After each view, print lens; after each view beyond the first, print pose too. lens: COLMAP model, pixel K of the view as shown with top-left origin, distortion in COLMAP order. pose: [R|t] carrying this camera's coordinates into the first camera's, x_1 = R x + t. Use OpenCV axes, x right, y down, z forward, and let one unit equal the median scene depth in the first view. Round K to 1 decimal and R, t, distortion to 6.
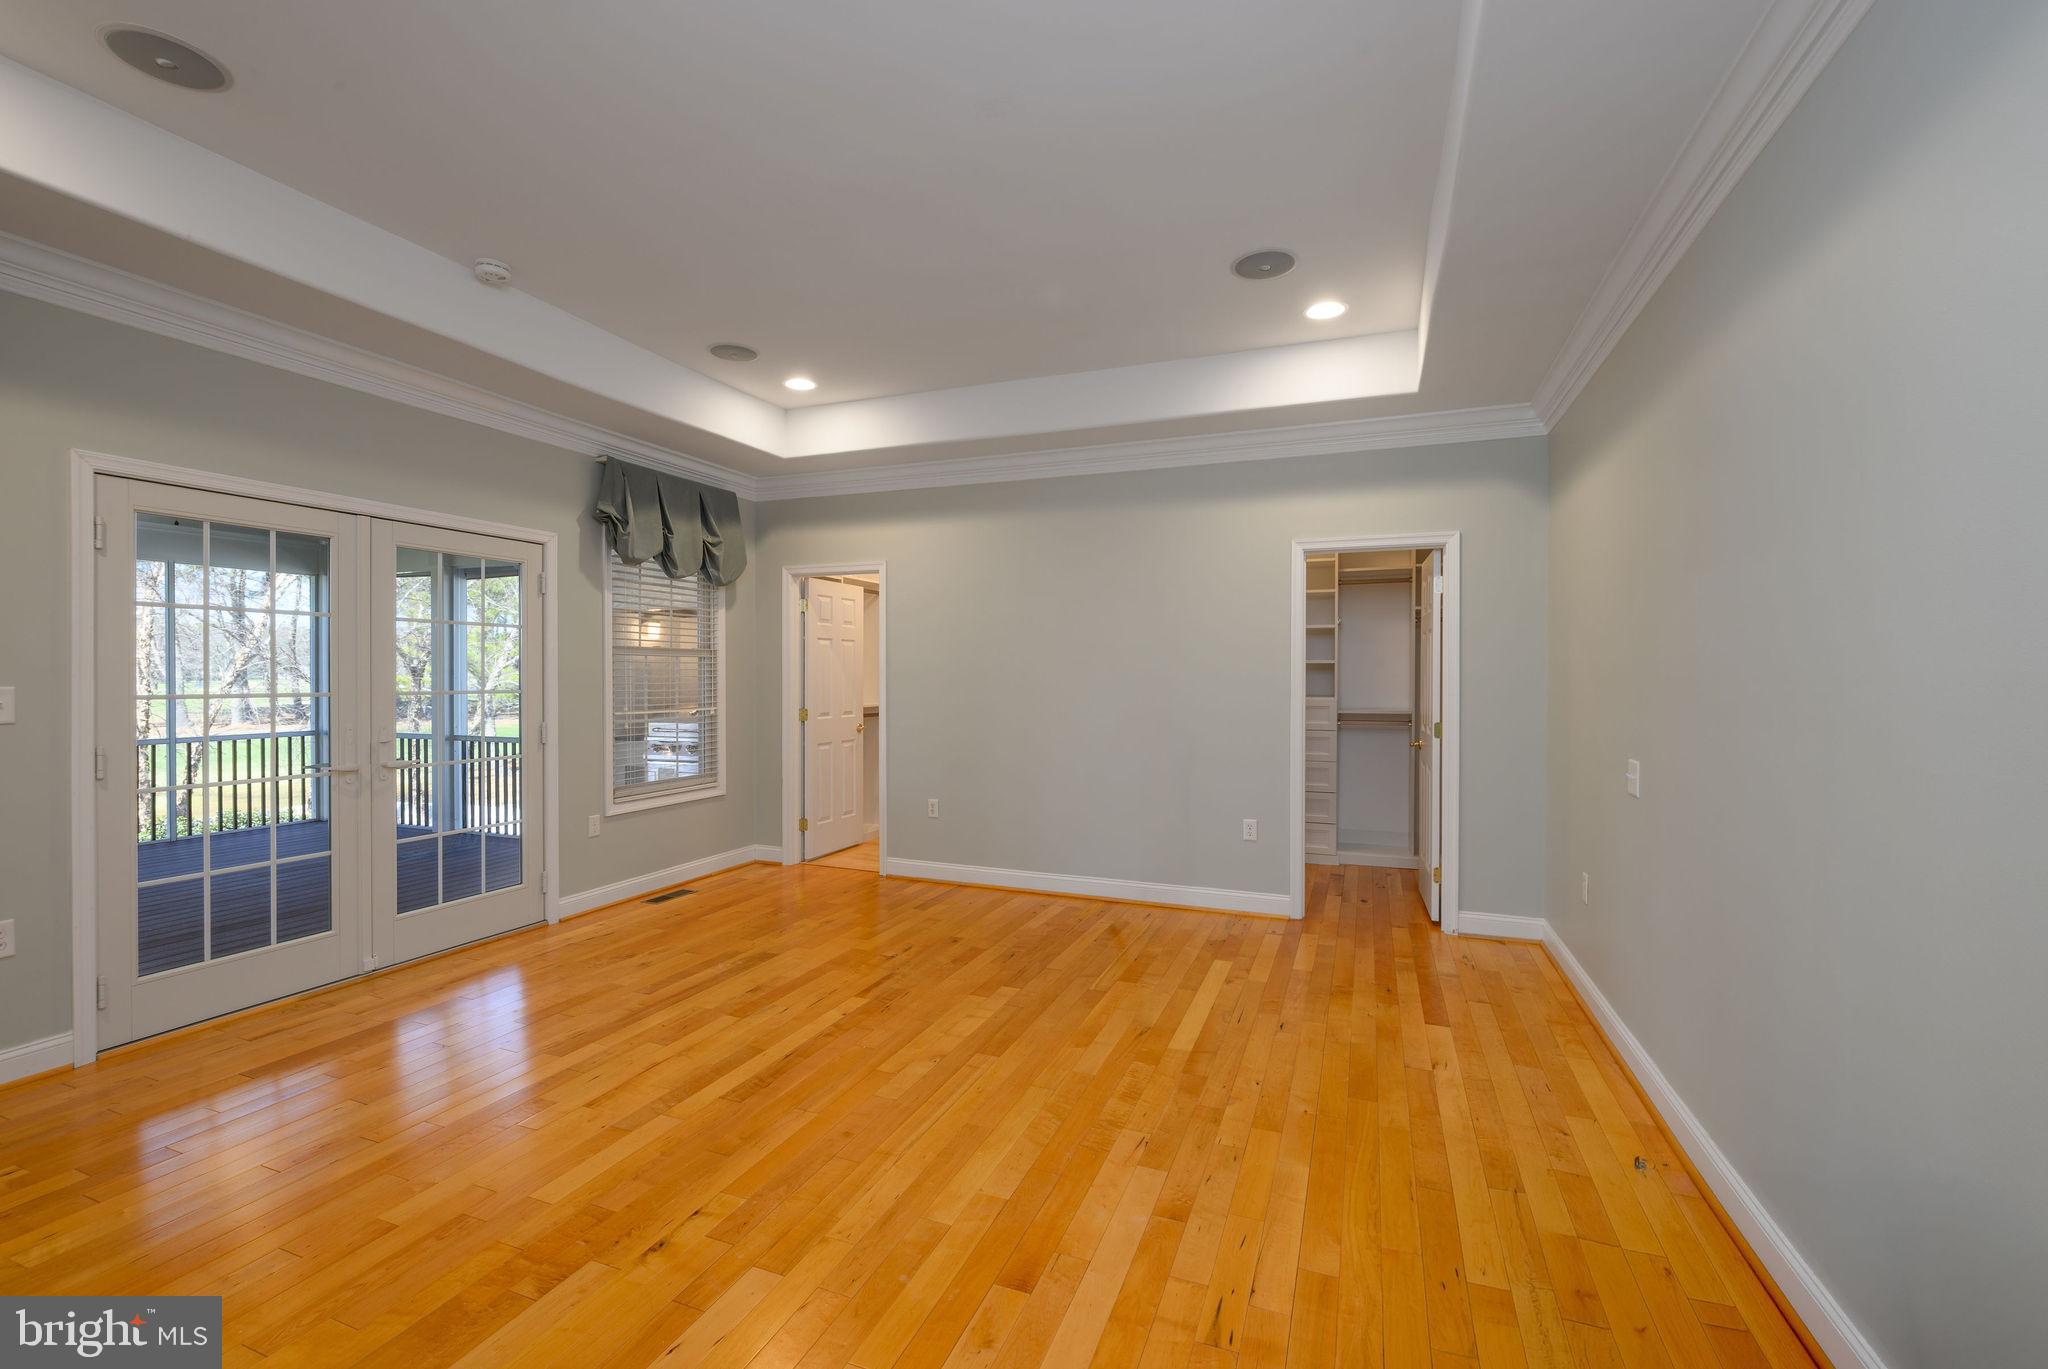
lens RADIAL K [[857.7, 0, 1029.4], [0, 857.7, 681.0], [0, 0, 1]] dist [0.002075, -0.002764]
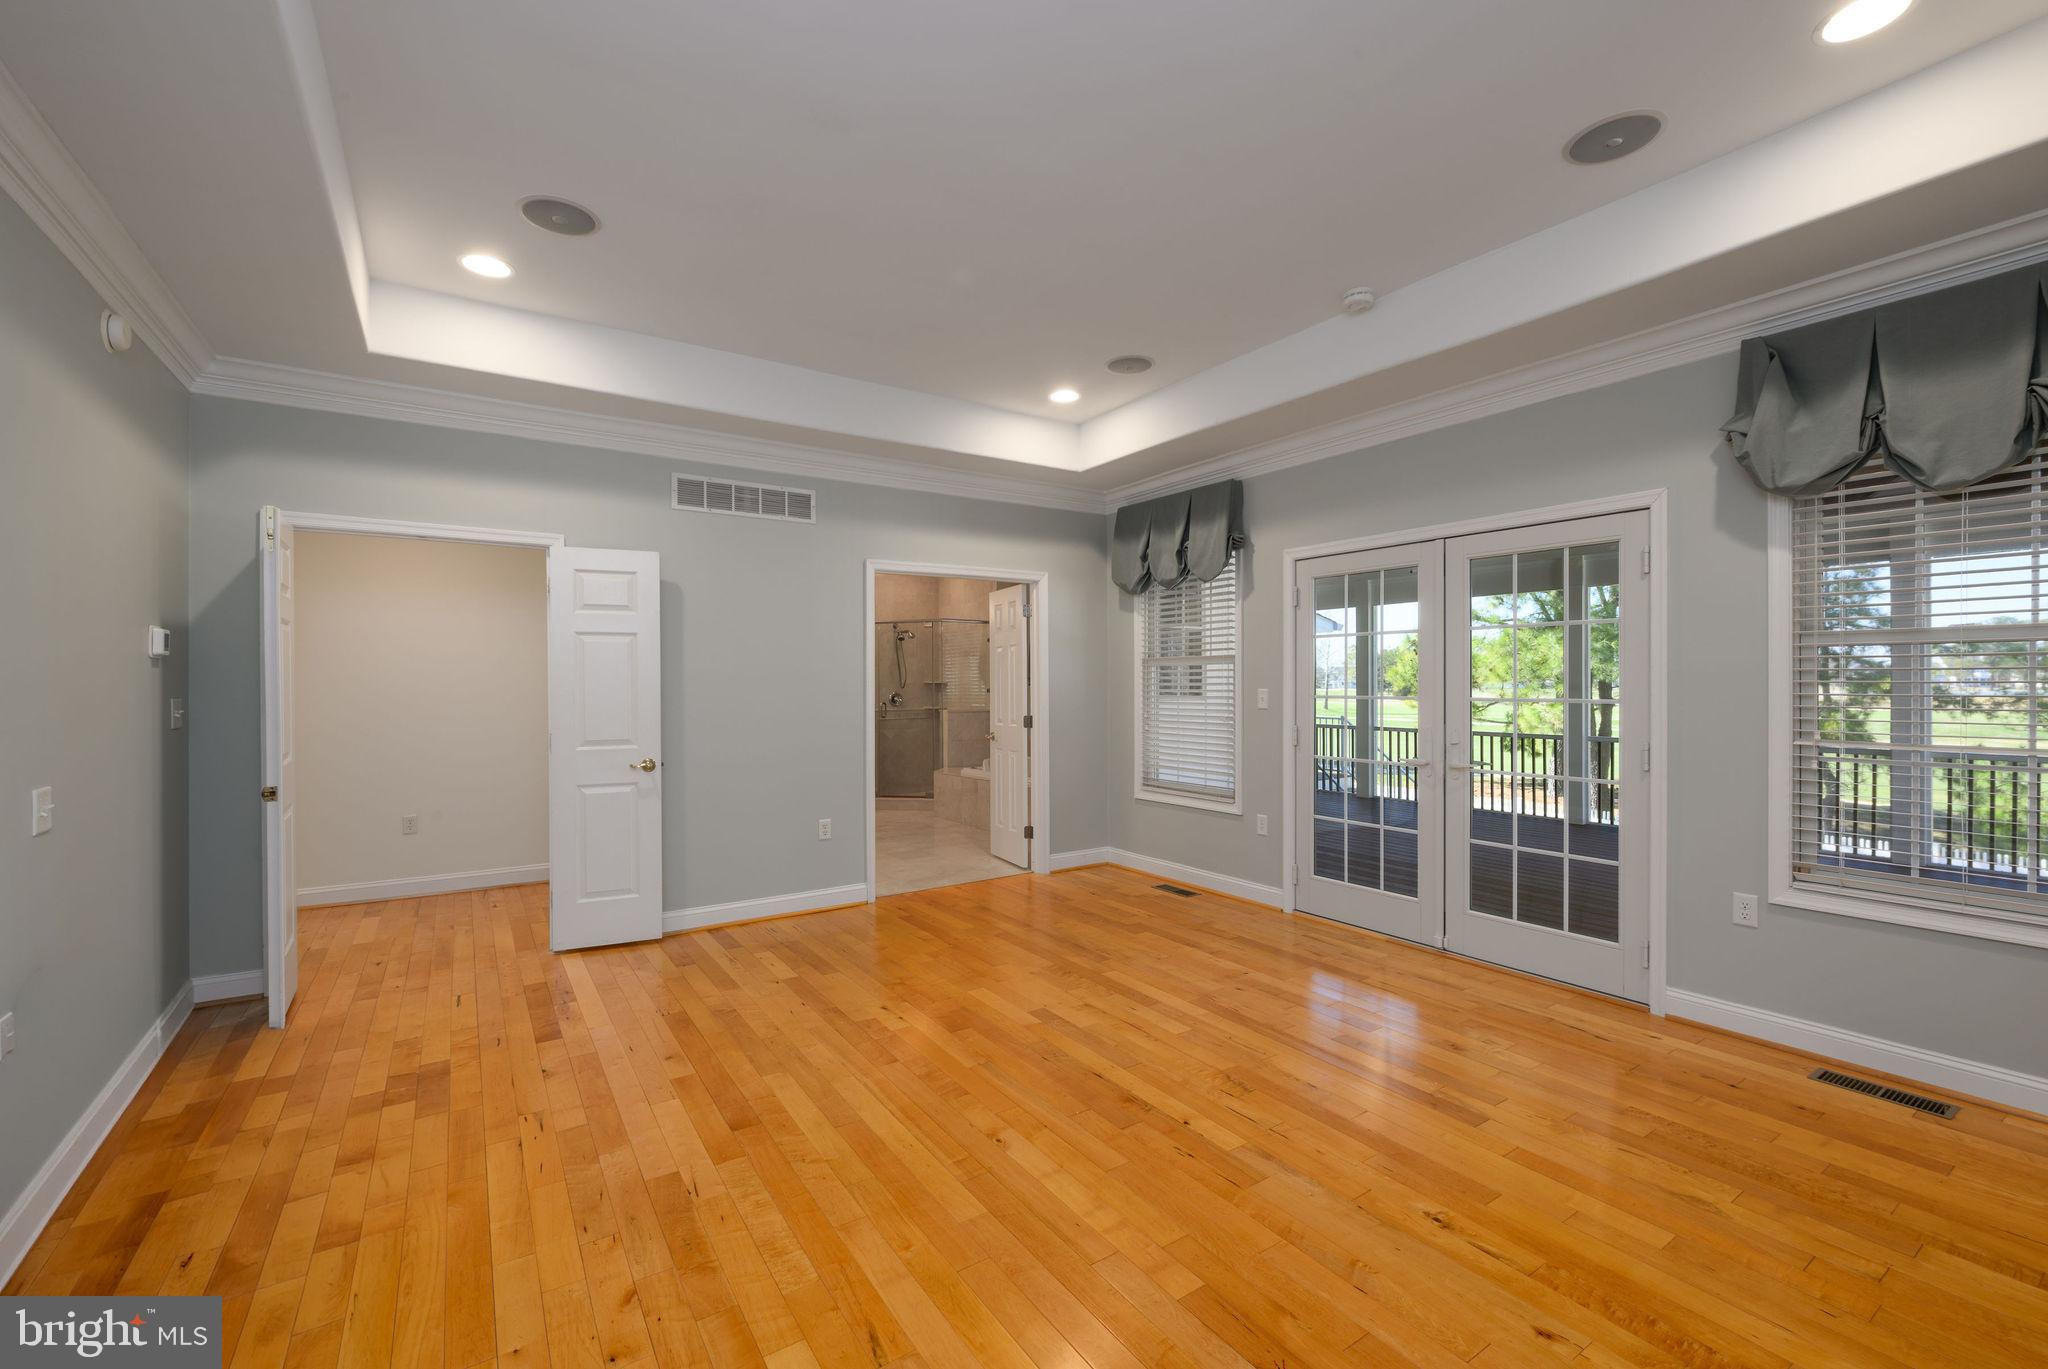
lens RADIAL K [[857.7, 0, 1020.7], [0, 857.7, 686.2], [0, 0, 1]] dist [0.002075, -0.002764]
pose [[-0.578173, 0.000621, -0.815914, 0.452602], [-0.003619, 0.999988, 0.003326, -0.003266], [0.815906, 0.004876, -0.578163, 1.198040]]
